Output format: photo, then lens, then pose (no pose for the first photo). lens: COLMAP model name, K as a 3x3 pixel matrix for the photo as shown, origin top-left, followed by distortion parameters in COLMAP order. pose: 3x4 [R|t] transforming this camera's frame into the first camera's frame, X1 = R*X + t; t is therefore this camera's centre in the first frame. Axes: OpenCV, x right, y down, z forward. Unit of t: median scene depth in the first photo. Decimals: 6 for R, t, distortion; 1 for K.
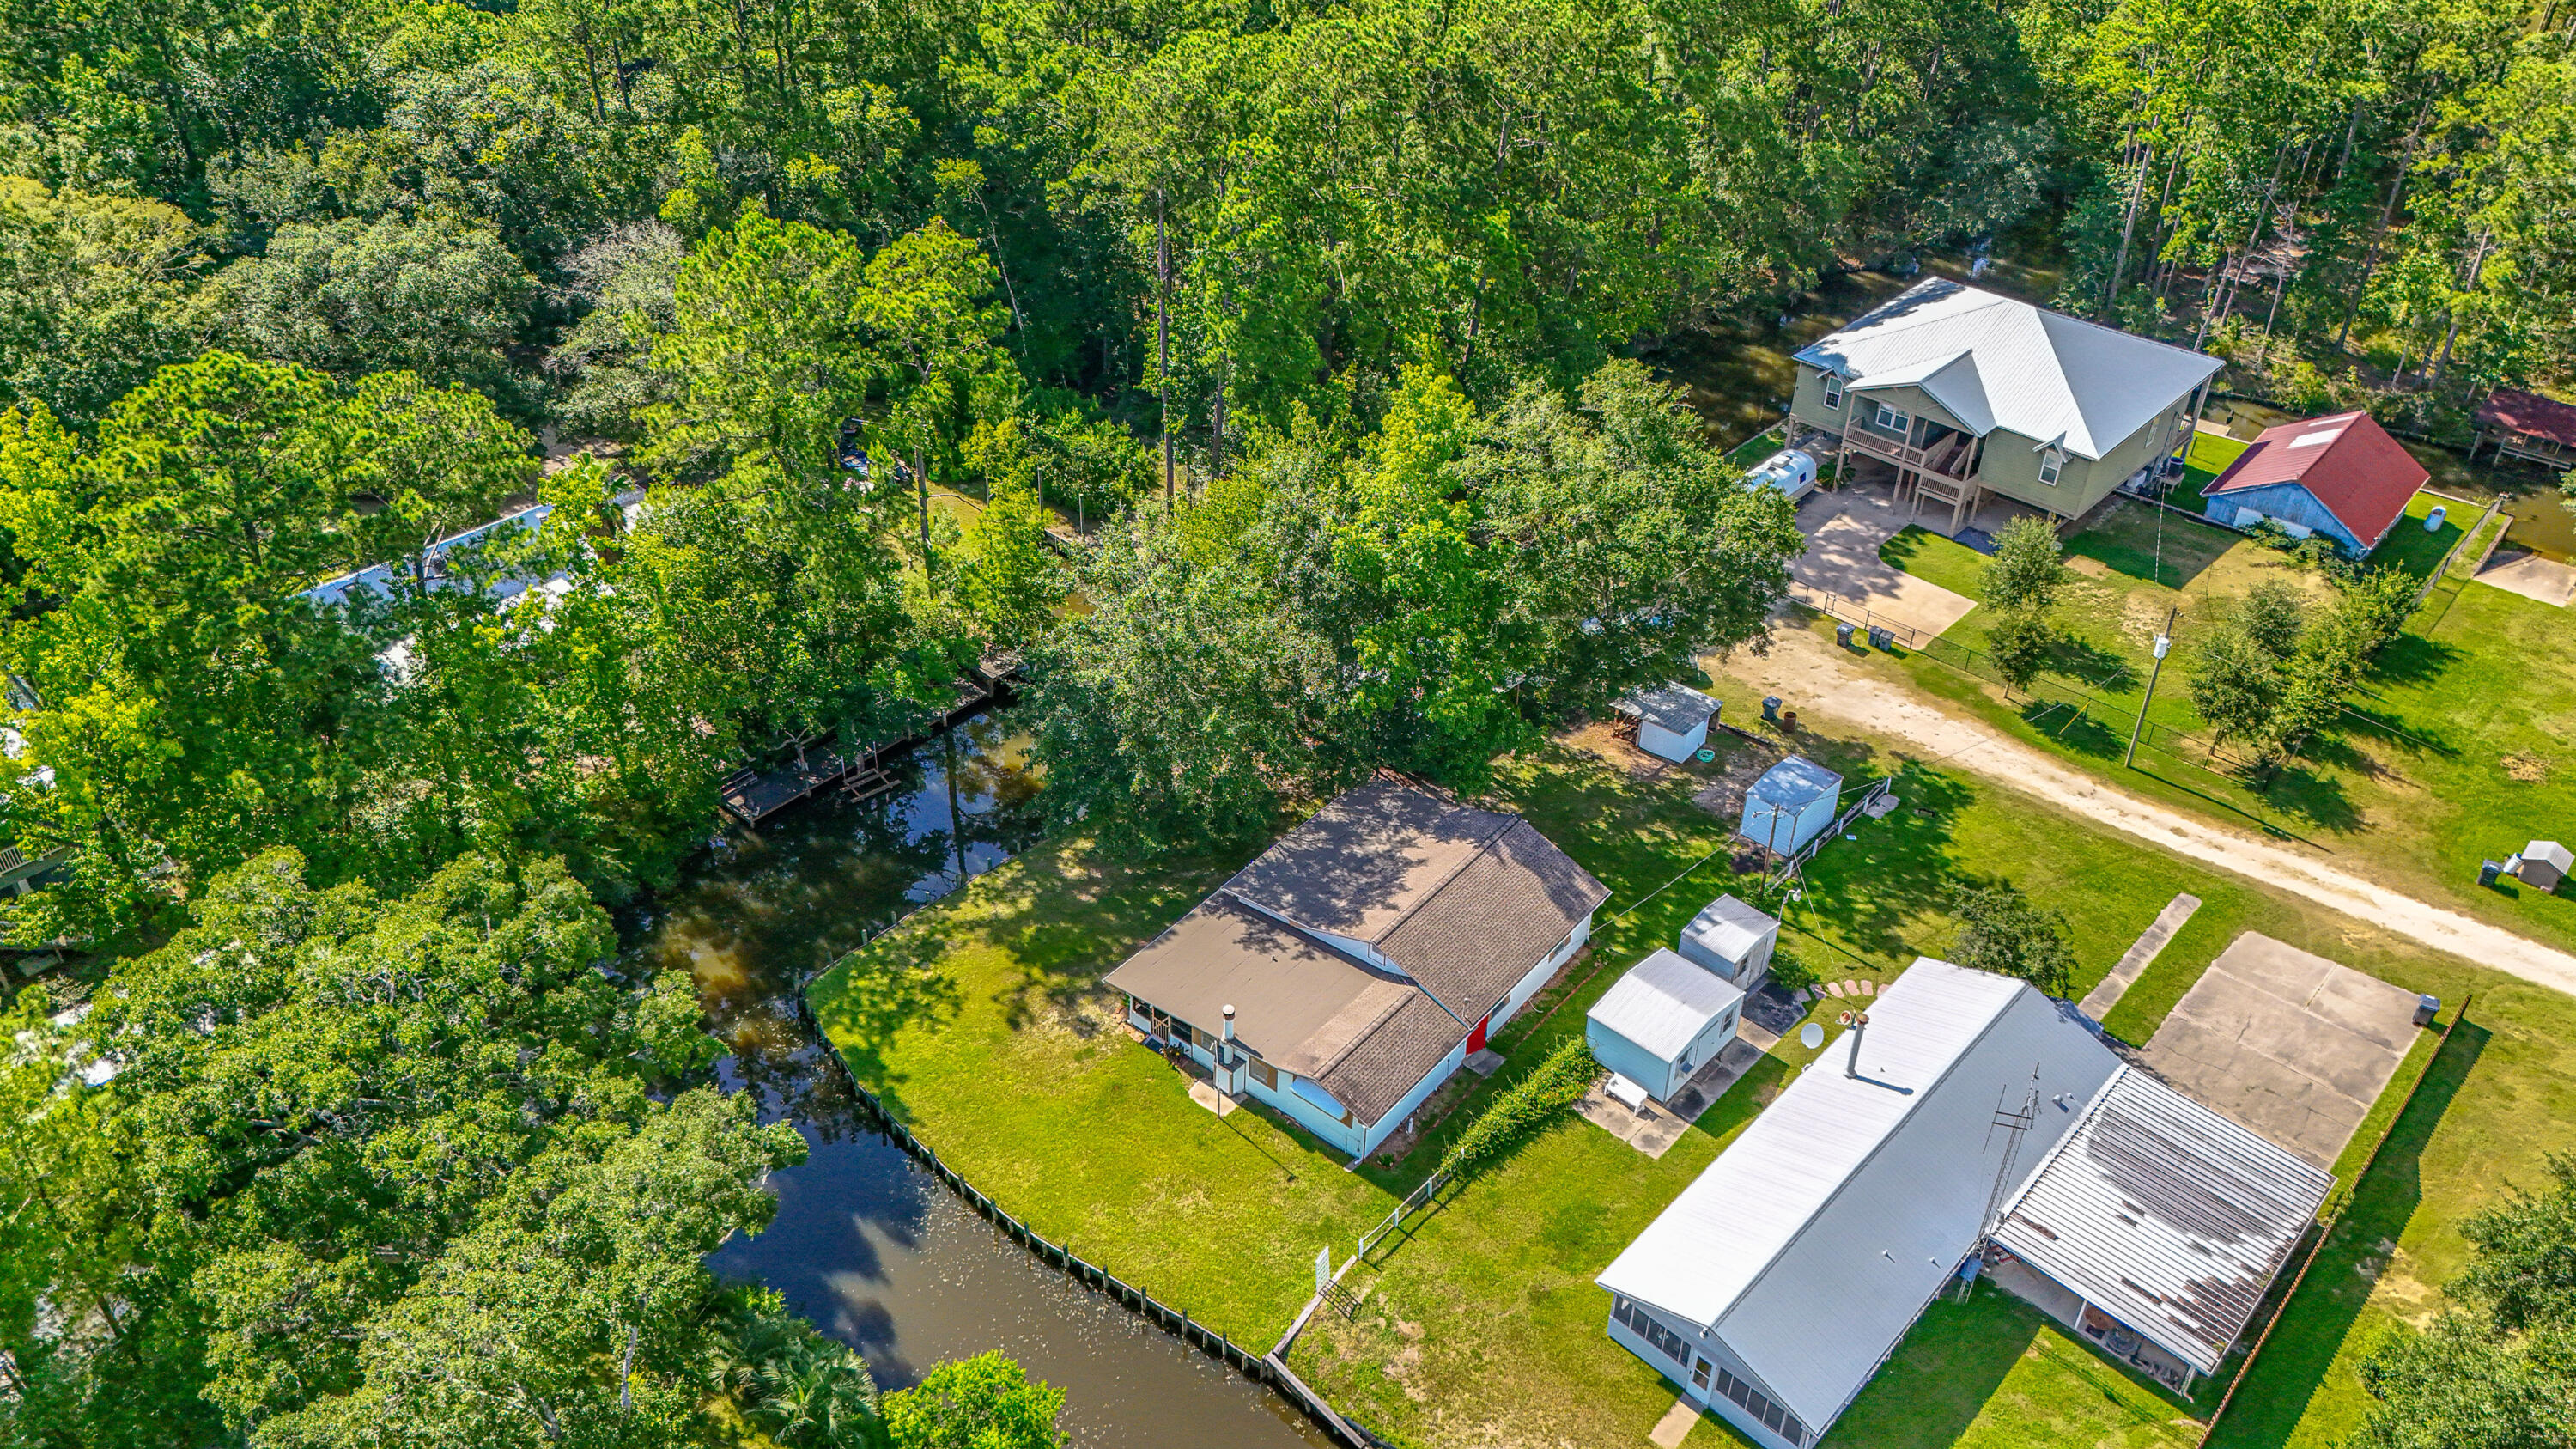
lens RADIAL K [[1900.2, 0, 1283.5], [0, 1900.2, 708.3], [0, 0, 1]] dist [0.075611, -0.075008]
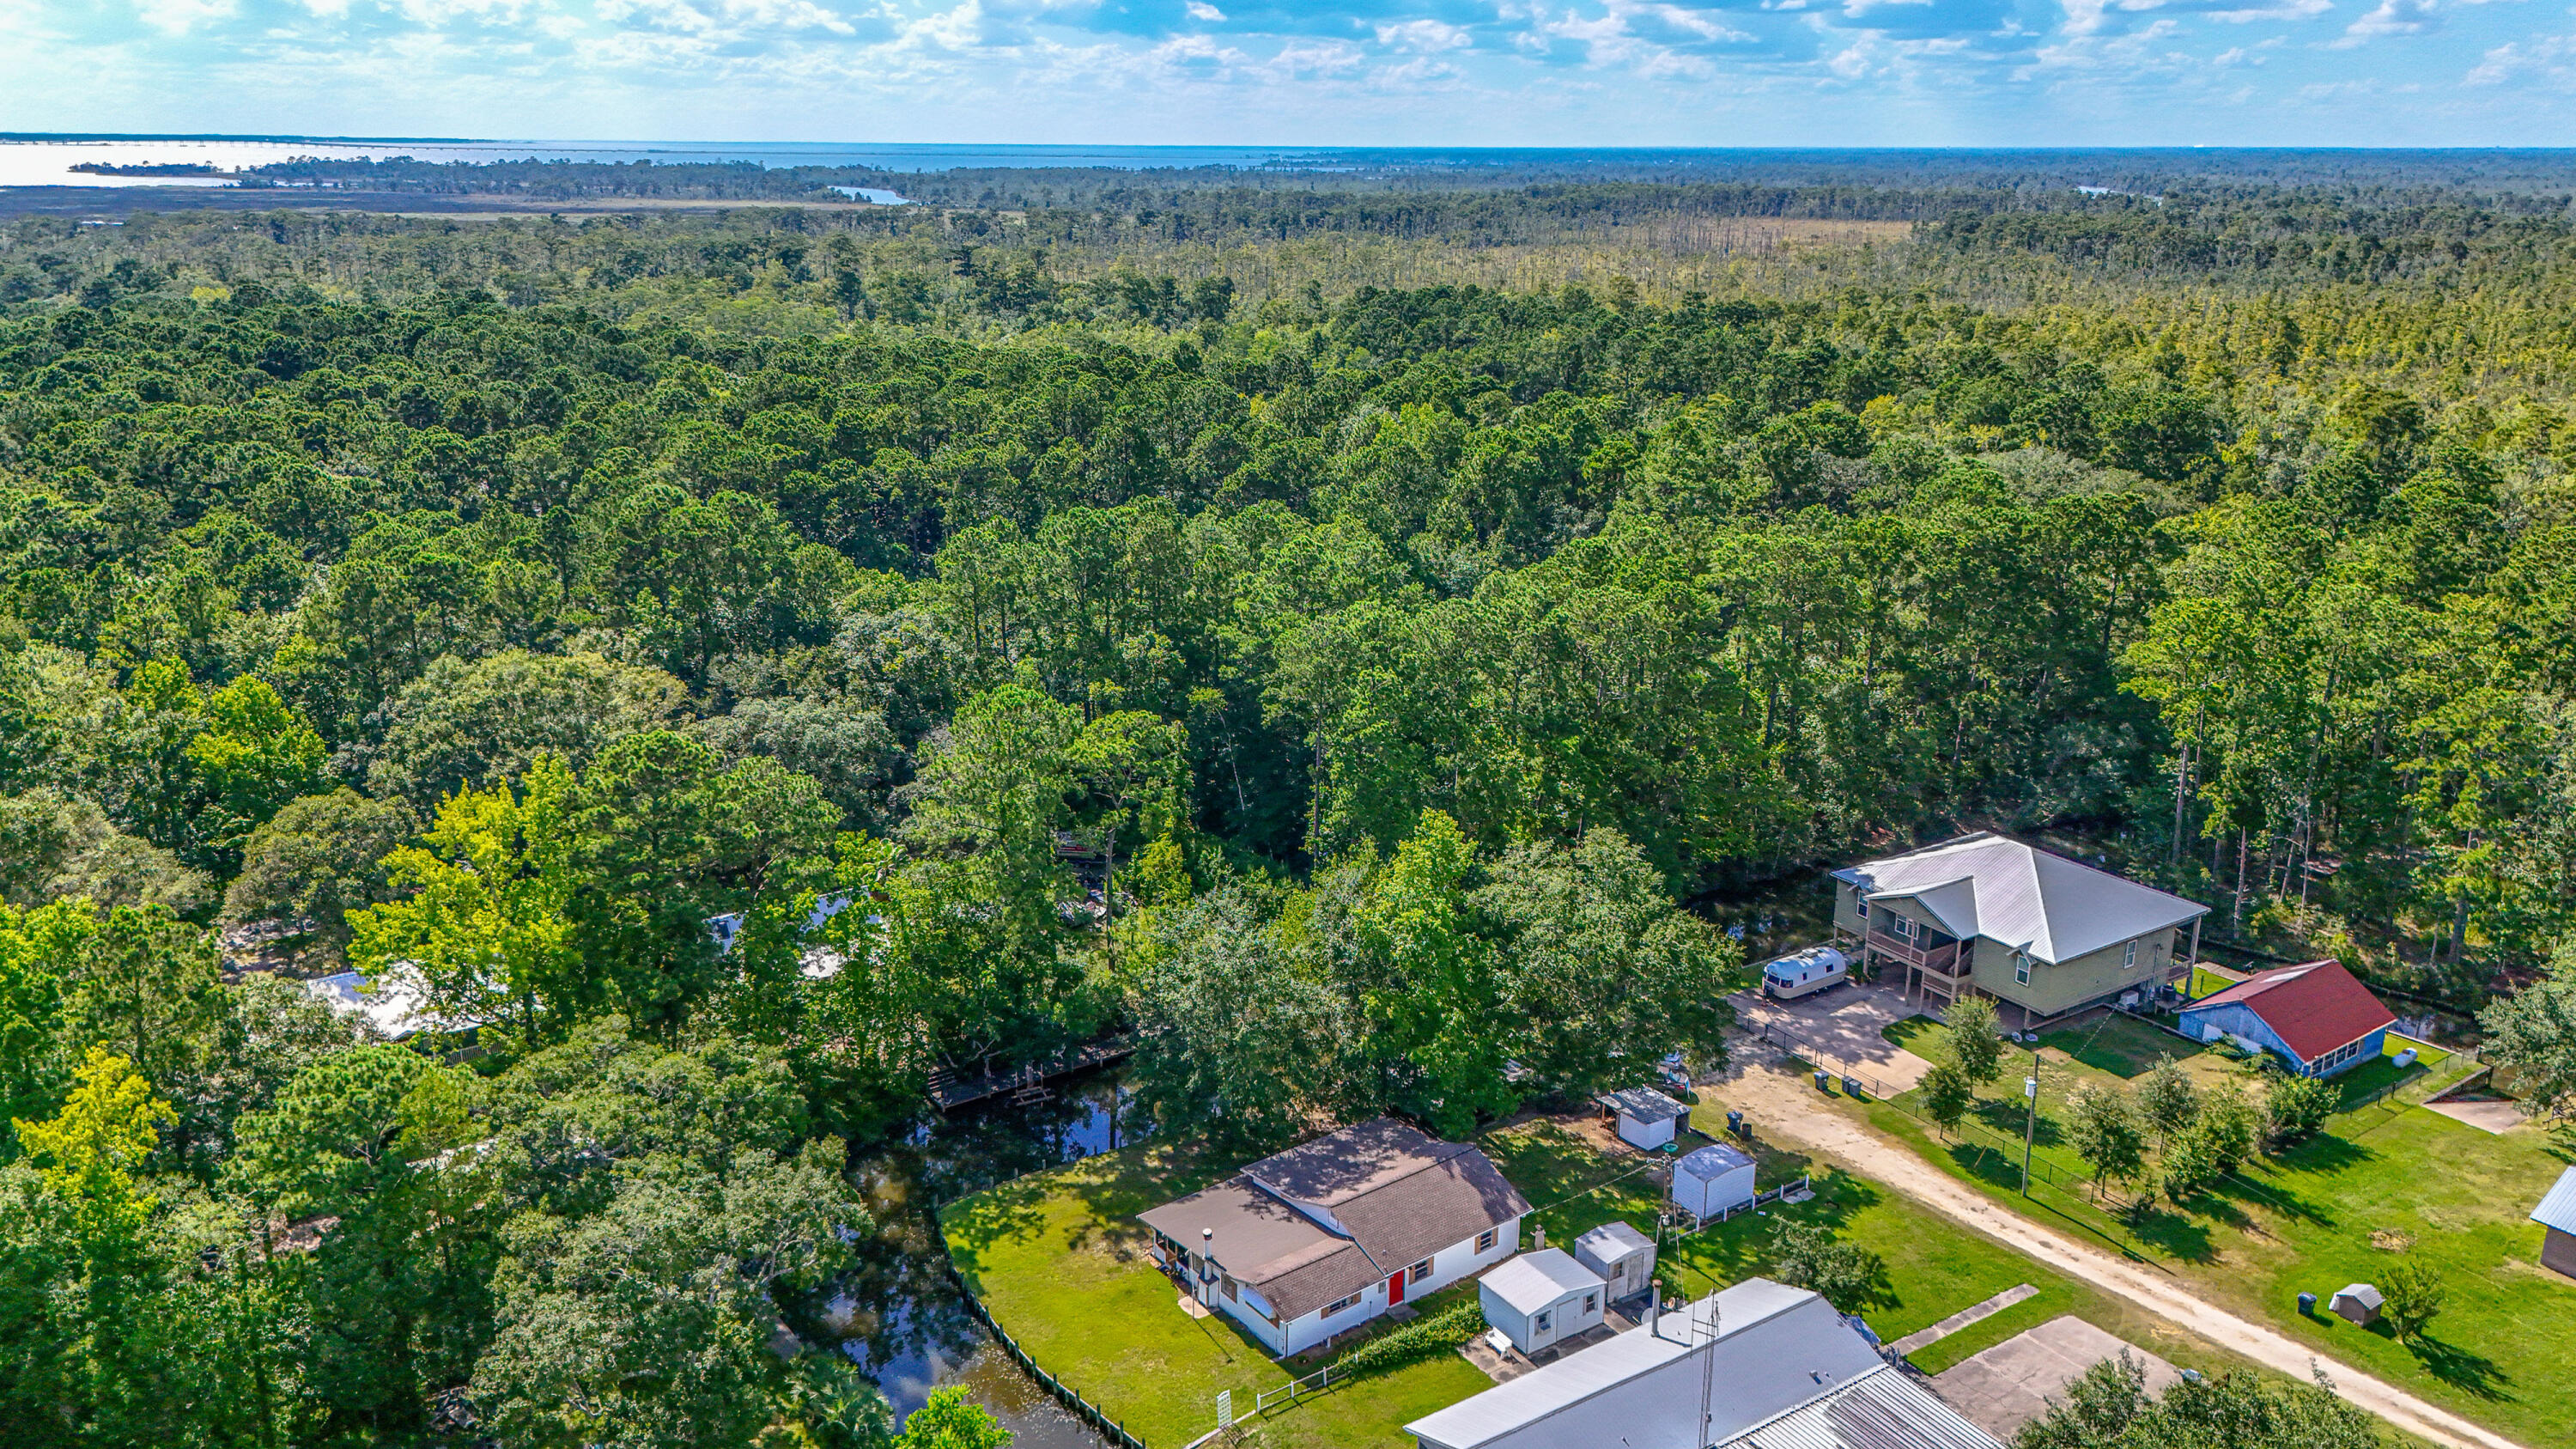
lens RADIAL K [[1900.2, 0, 1283.5], [0, 1900.2, 708.3], [0, 0, 1]] dist [0.075611, -0.075008]
pose [[0.970546, 0.058465, -0.233716, 0.263994], [-0.129791, 0.944179, -0.302787, 0.172838], [0.202967, 0.324203, 0.923957, -0.312174]]
